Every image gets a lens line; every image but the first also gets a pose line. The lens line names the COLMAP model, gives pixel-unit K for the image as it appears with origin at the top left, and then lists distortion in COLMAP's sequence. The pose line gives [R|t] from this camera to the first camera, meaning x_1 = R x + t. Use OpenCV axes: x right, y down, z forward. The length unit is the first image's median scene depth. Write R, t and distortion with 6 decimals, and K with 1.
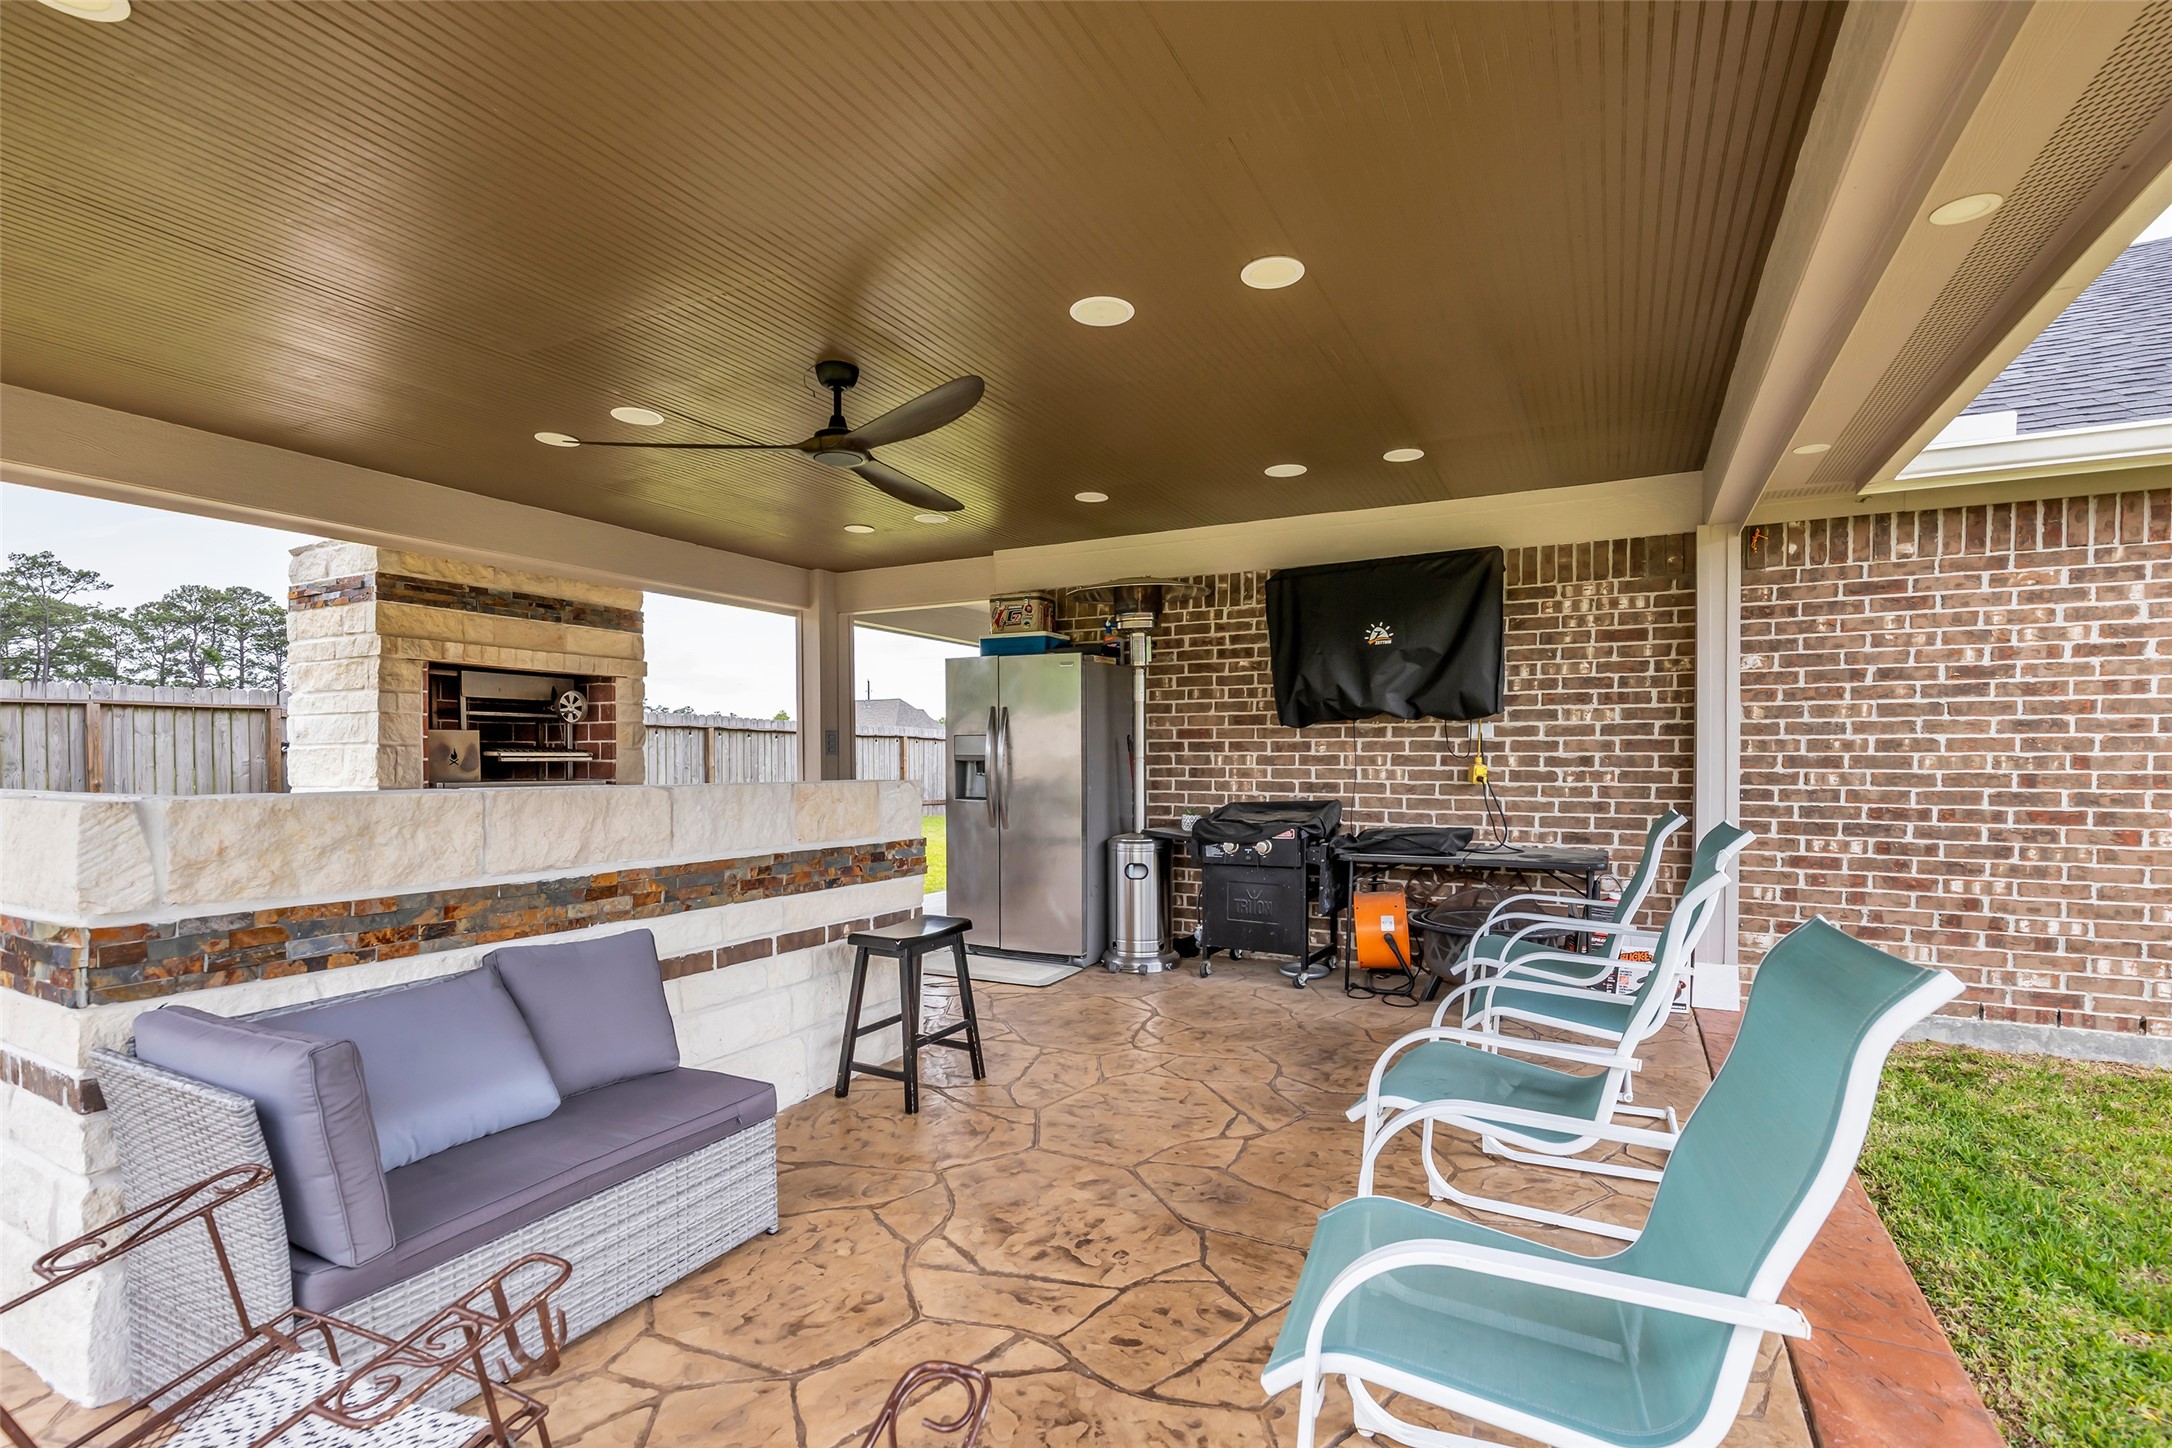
lens RADIAL K [[993.1, 0, 1086.0], [0, 993.1, 724.0], [0, 0, 1]] dist [-0.013549, 0.000283]
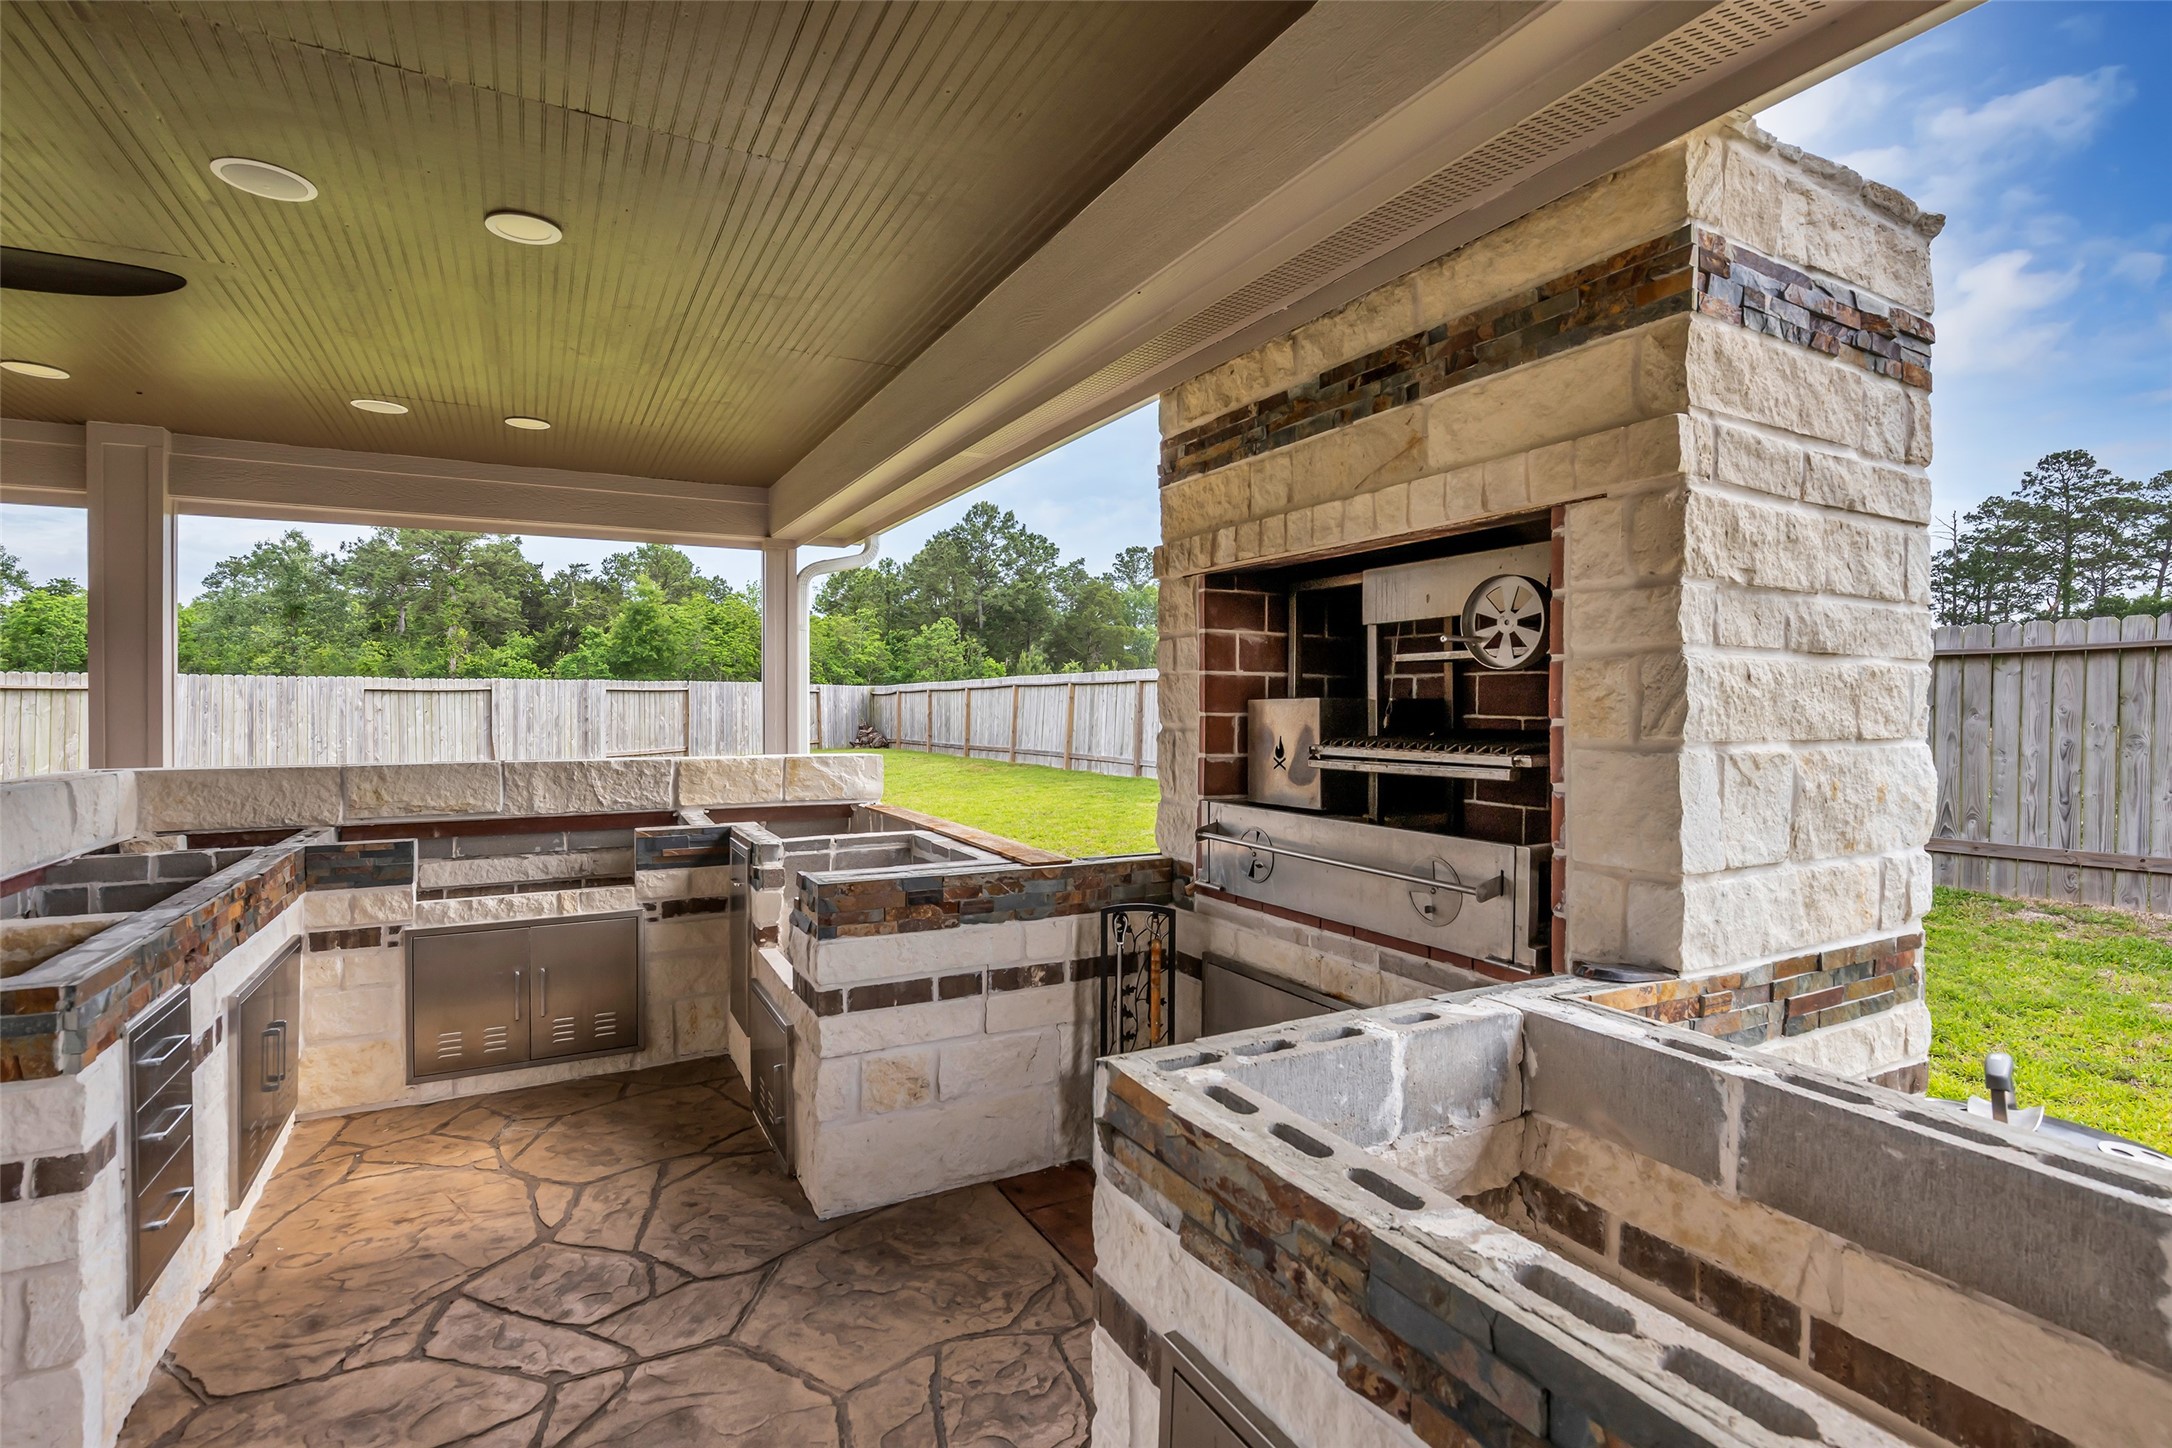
lens RADIAL K [[993.1, 0, 1086.0], [0, 993.1, 724.0], [0, 0, 1]] dist [-0.013549, 0.000283]
pose [[-0.546489, 0.012089, -0.837379, -0.160649], [0.025746, 0.999666, -0.002371, 0.016682], [0.837071, -0.022855, -0.546617, 1.139860]]
